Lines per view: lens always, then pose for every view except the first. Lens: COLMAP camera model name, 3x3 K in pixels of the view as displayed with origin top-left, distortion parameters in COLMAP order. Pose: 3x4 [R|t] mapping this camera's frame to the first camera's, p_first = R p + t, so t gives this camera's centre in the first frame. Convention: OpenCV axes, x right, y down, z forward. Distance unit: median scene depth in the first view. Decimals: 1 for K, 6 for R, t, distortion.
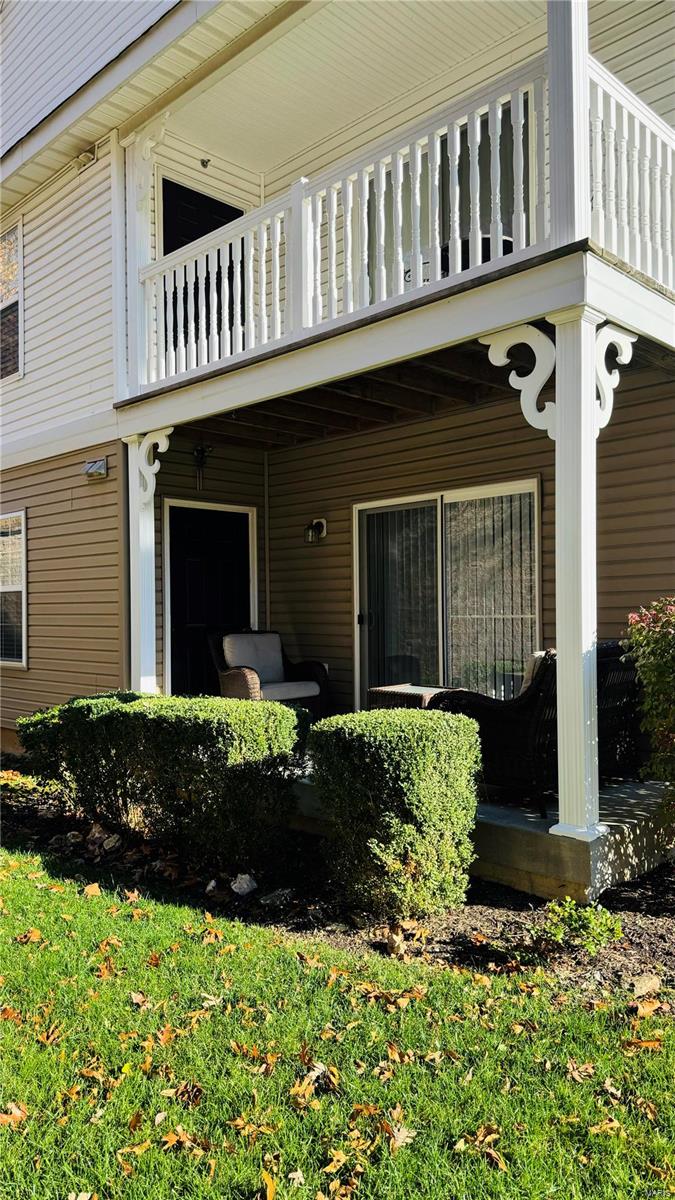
lens RADIAL K [[843.8, 0, 337.5], [0, 843.8, 600.0], [0, 0, 1]] dist [0.114882, -0.179386]
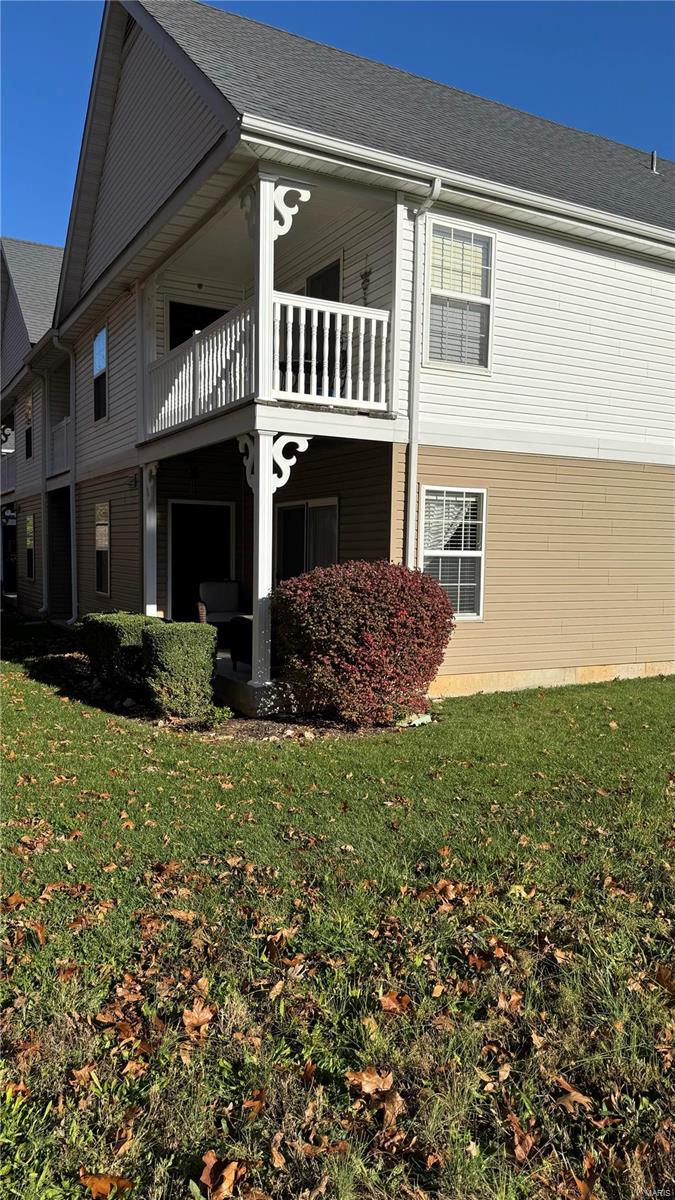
lens RADIAL K [[843.8, 0, 337.5], [0, 843.8, 600.0], [0, 0, 1]] dist [0.114882, -0.179386]
pose [[0.959894, 0.040672, -0.277396, 0.636651], [-0.021956, 0.997288, 0.070245, -0.050468], [0.279501, -0.061337, 0.958184, -0.560592]]
